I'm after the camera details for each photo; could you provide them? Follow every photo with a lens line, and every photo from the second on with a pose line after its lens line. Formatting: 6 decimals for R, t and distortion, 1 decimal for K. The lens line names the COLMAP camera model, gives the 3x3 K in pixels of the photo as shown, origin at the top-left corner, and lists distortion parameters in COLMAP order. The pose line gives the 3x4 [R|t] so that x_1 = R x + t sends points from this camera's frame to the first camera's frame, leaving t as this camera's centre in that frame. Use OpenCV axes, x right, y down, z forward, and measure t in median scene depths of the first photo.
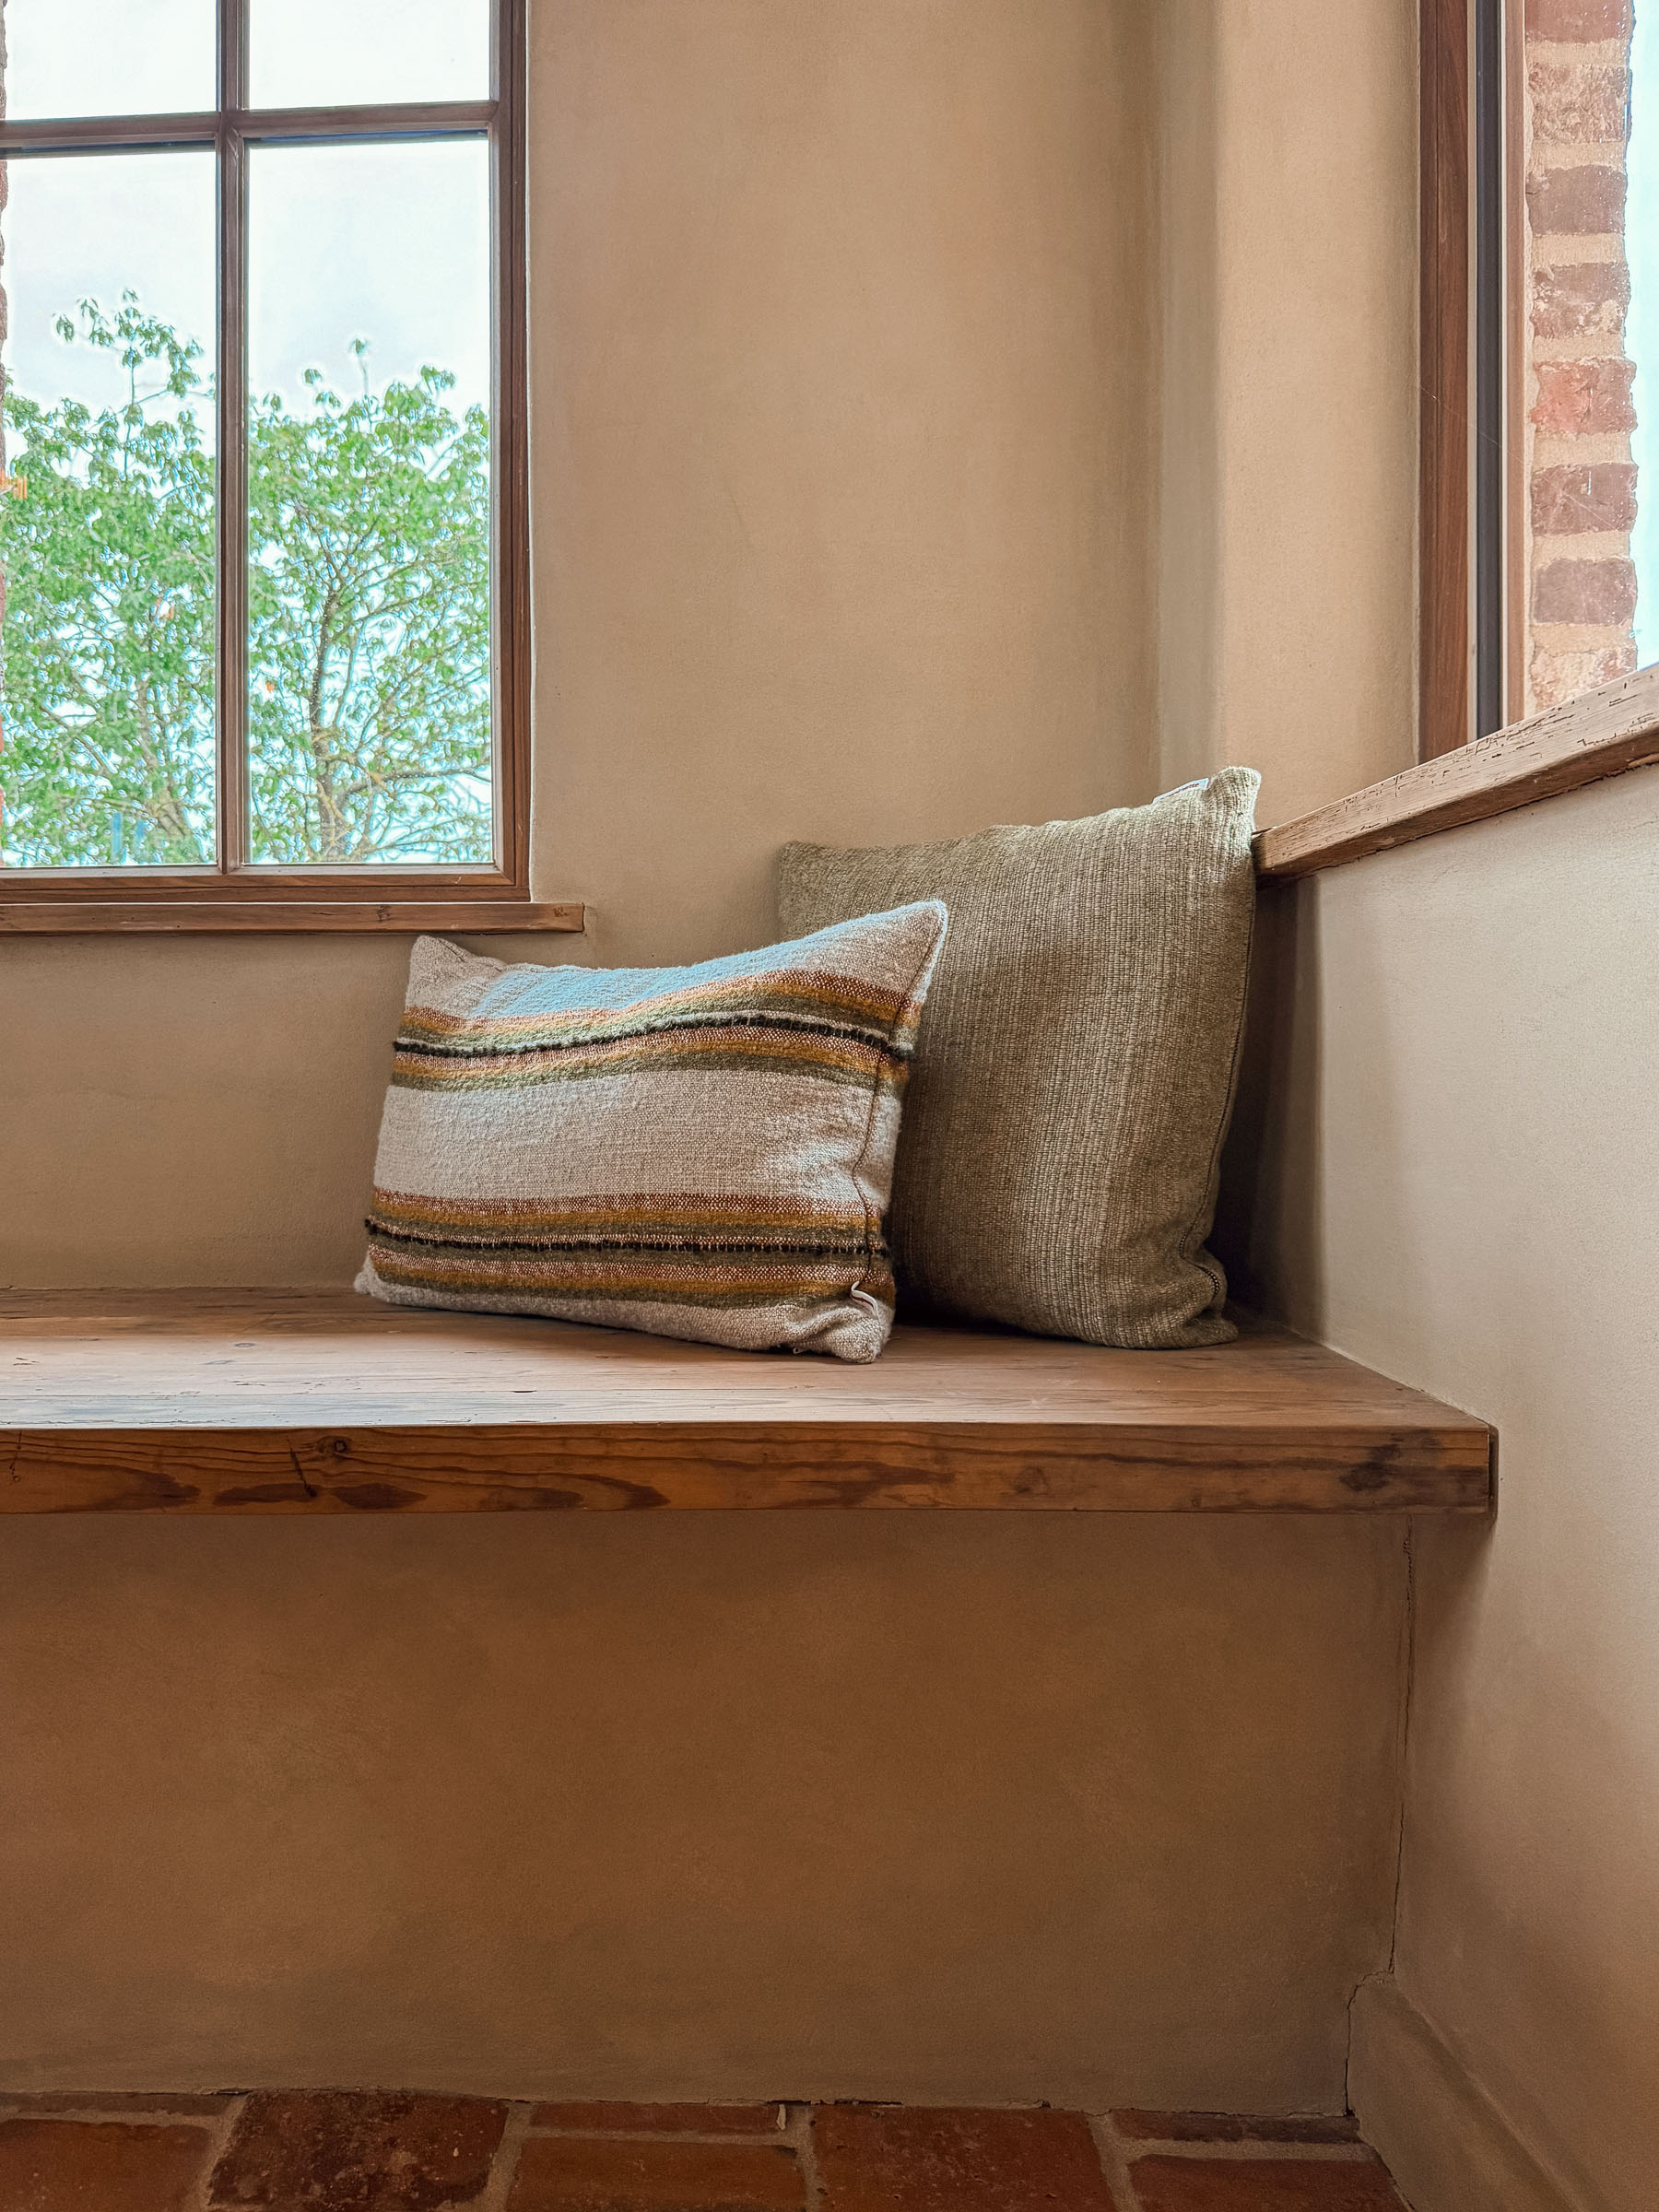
lens RADIAL K [[1663.2, 0, 806.1], [0, 1663.2, 1098.6], [0, 0, 1]] dist [0.042492, -0.073109]
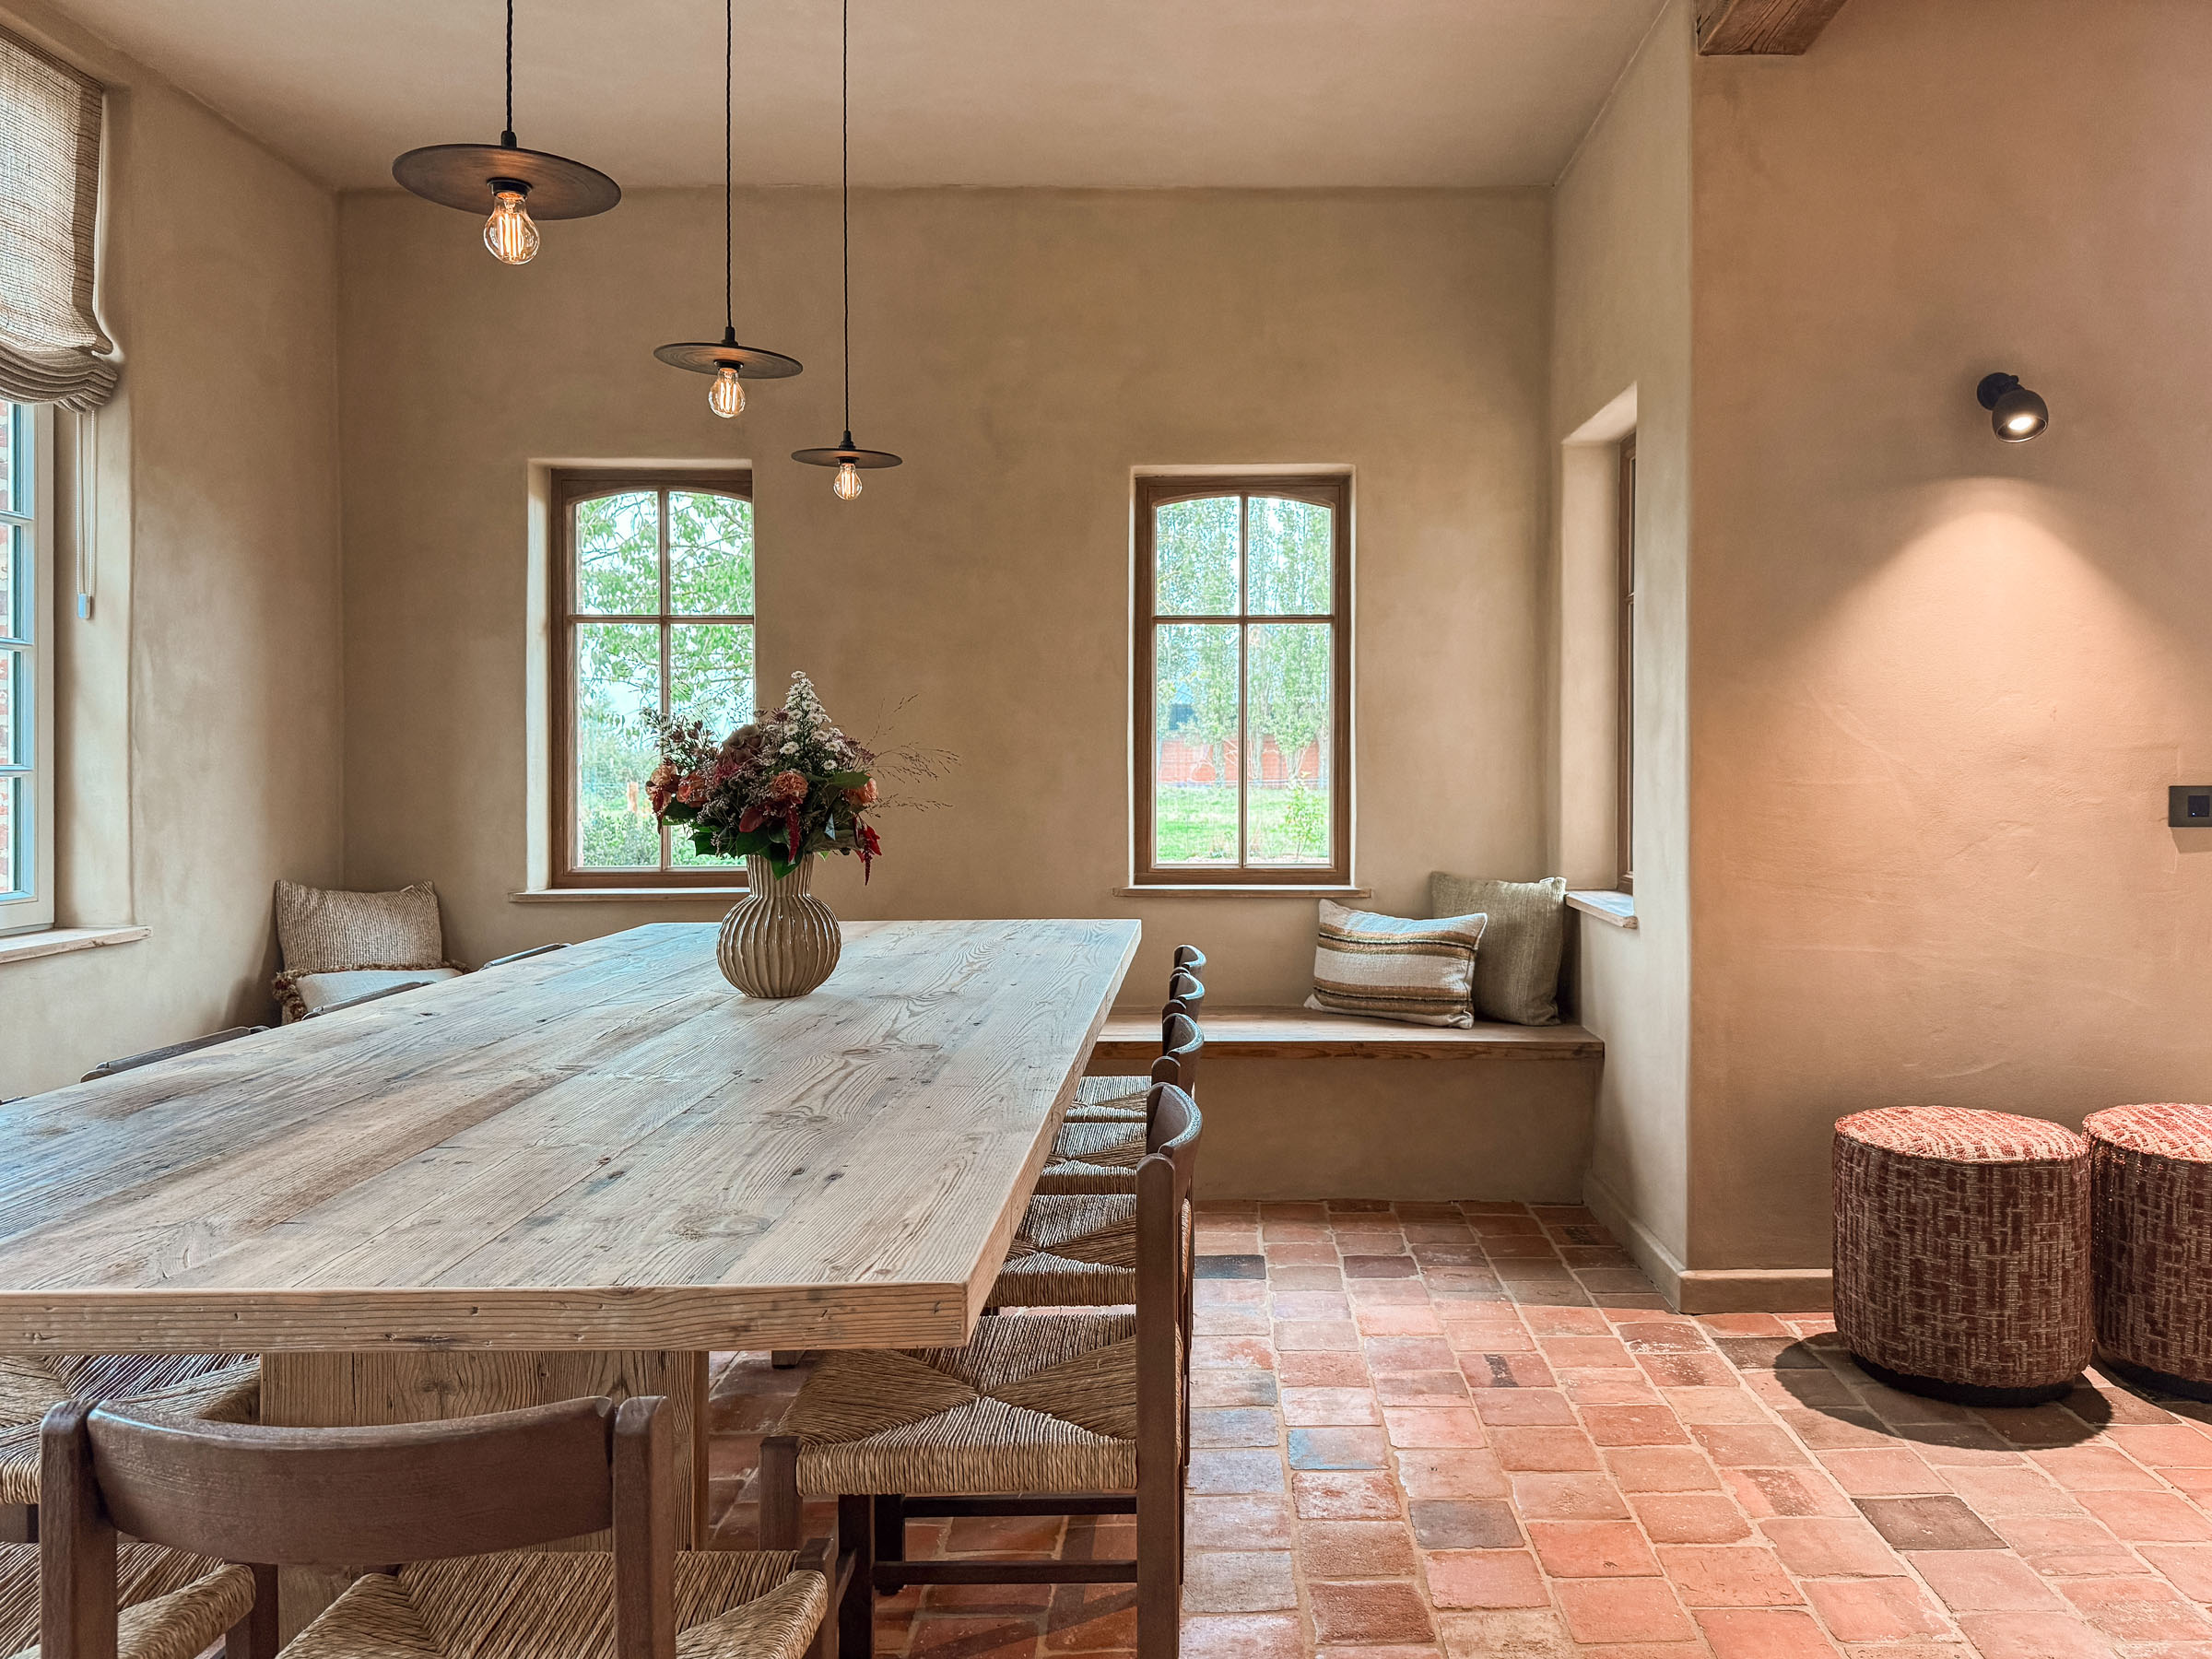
lens RADIAL K [[1663.2, 0, 1178.6], [0, 1663.2, 761.8], [0, 0, 1]] dist [0.042492, -0.073109]
pose [[0.997346, -0.006354, -0.072531, -0.352843], [0.005842, 0.999957, -0.007266, -0.448321], [0.072574, 0.006823, 0.997340, -2.980427]]
